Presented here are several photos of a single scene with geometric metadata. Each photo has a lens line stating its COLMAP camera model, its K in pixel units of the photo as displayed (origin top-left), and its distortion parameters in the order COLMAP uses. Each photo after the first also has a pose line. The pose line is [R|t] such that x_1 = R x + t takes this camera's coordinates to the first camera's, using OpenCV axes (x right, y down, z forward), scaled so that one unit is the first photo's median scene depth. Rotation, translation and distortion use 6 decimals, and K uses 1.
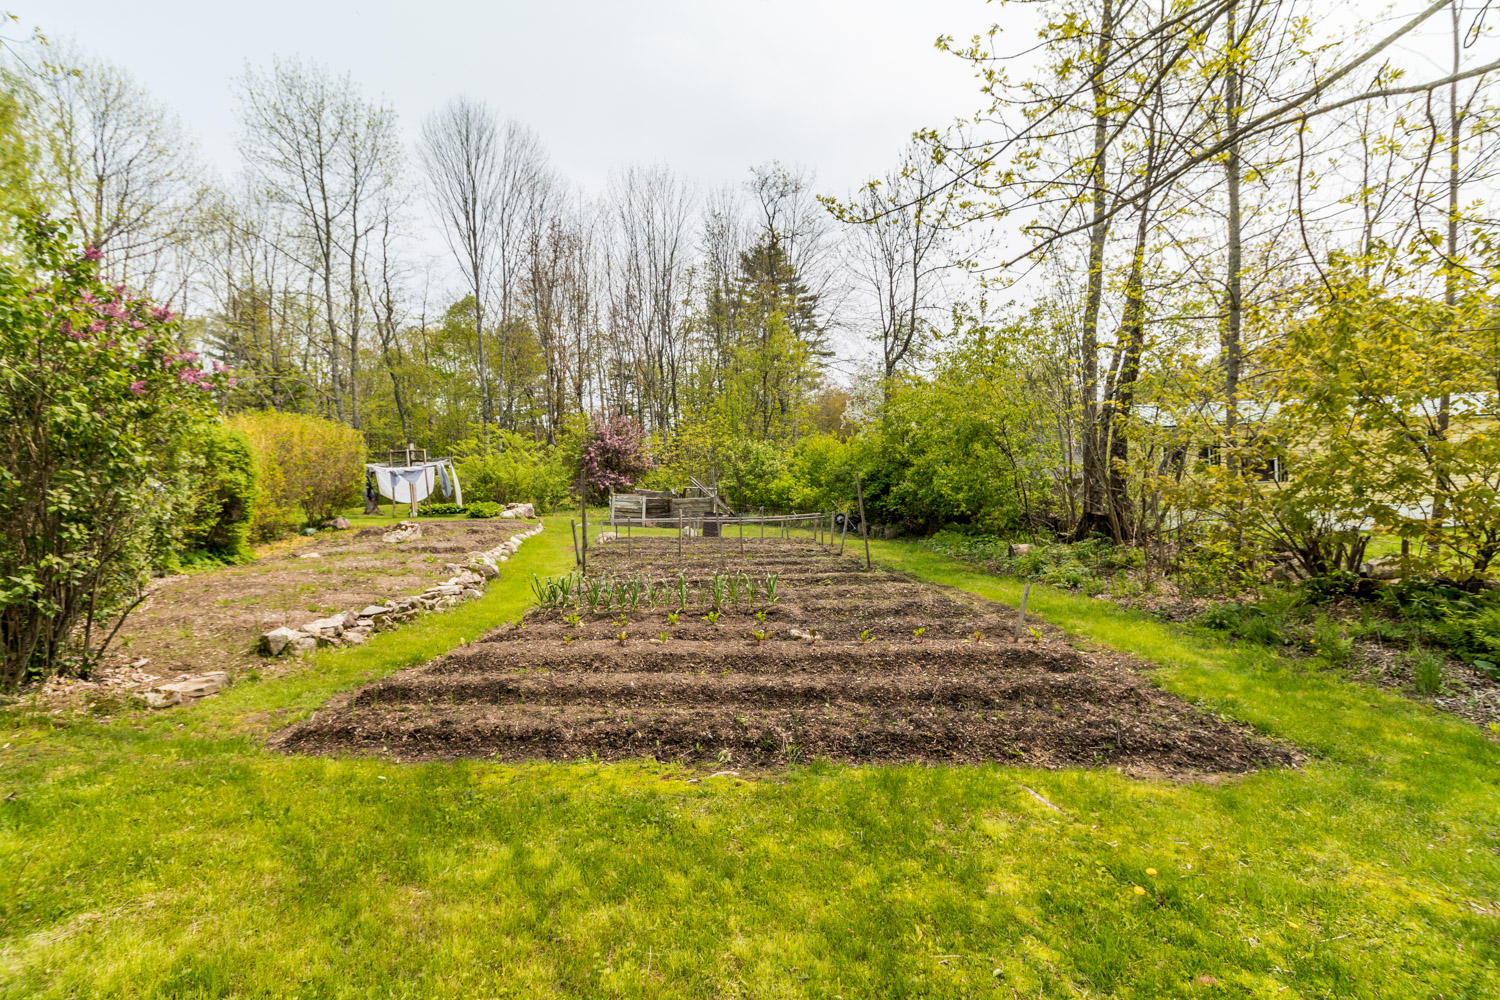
lens RADIAL K [[695.8, 0, 742.3], [0, 695.8, 493.5], [0, 0, 1]] dist [-0.004751, -0.000071]
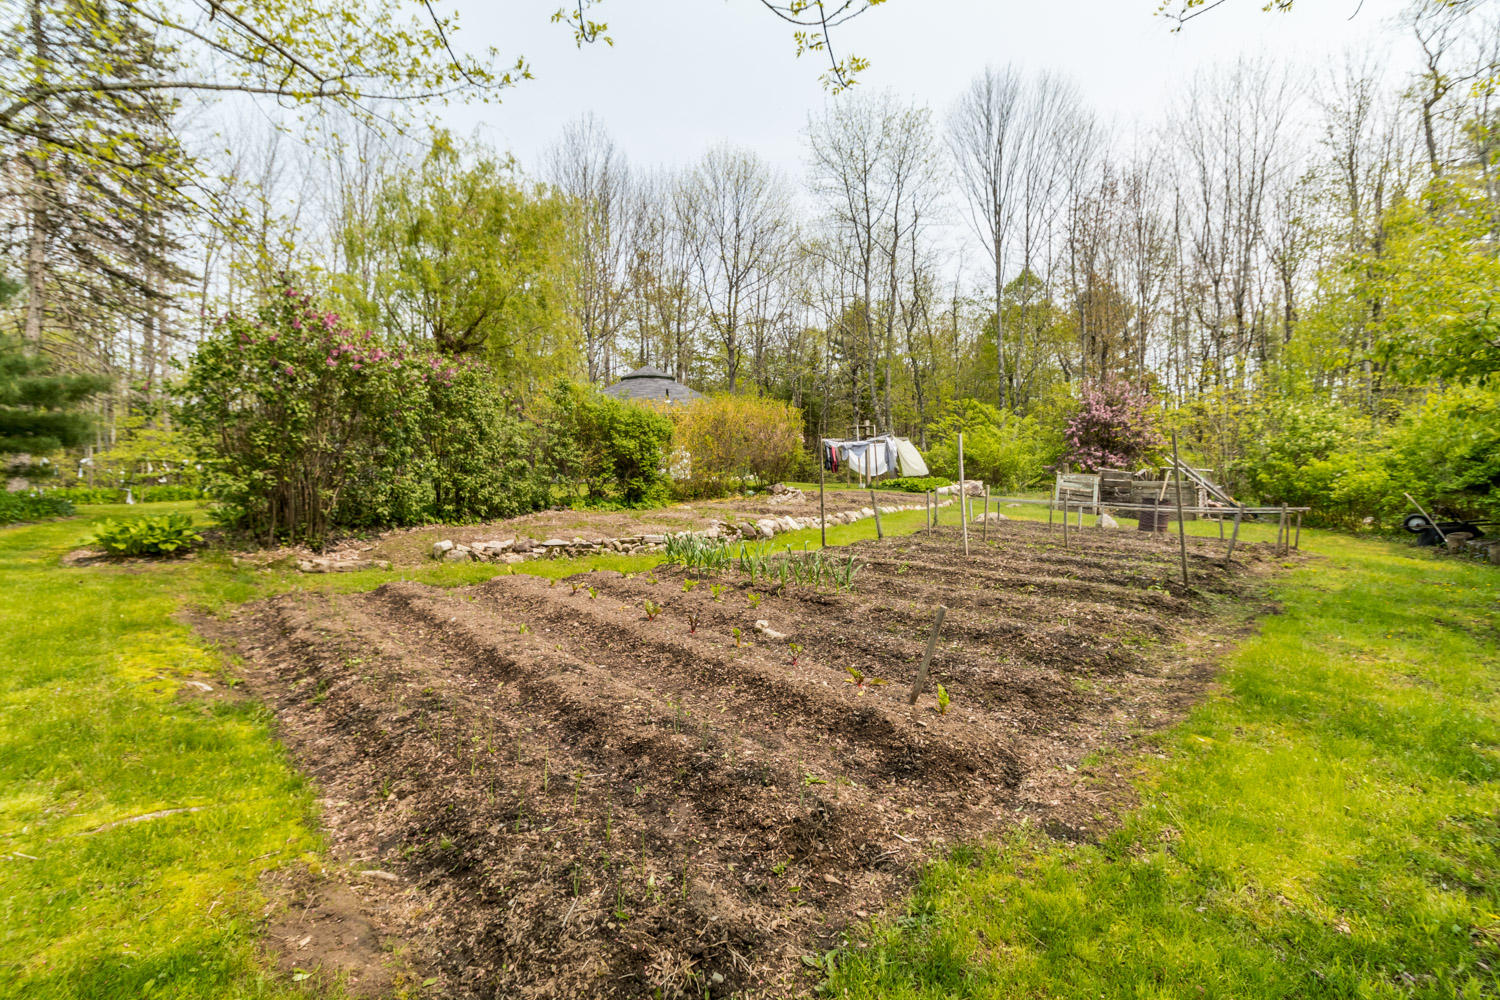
lens RADIAL K [[695.8, 0, 742.3], [0, 695.8, 493.5], [0, 0, 1]] dist [-0.004751, -0.000071]
pose [[0.648803, 0.050423, -0.759284, 0.210943], [-0.034398, 0.998726, 0.036930, 0.007977], [0.760178, 0.002158, 0.649711, 0.152875]]
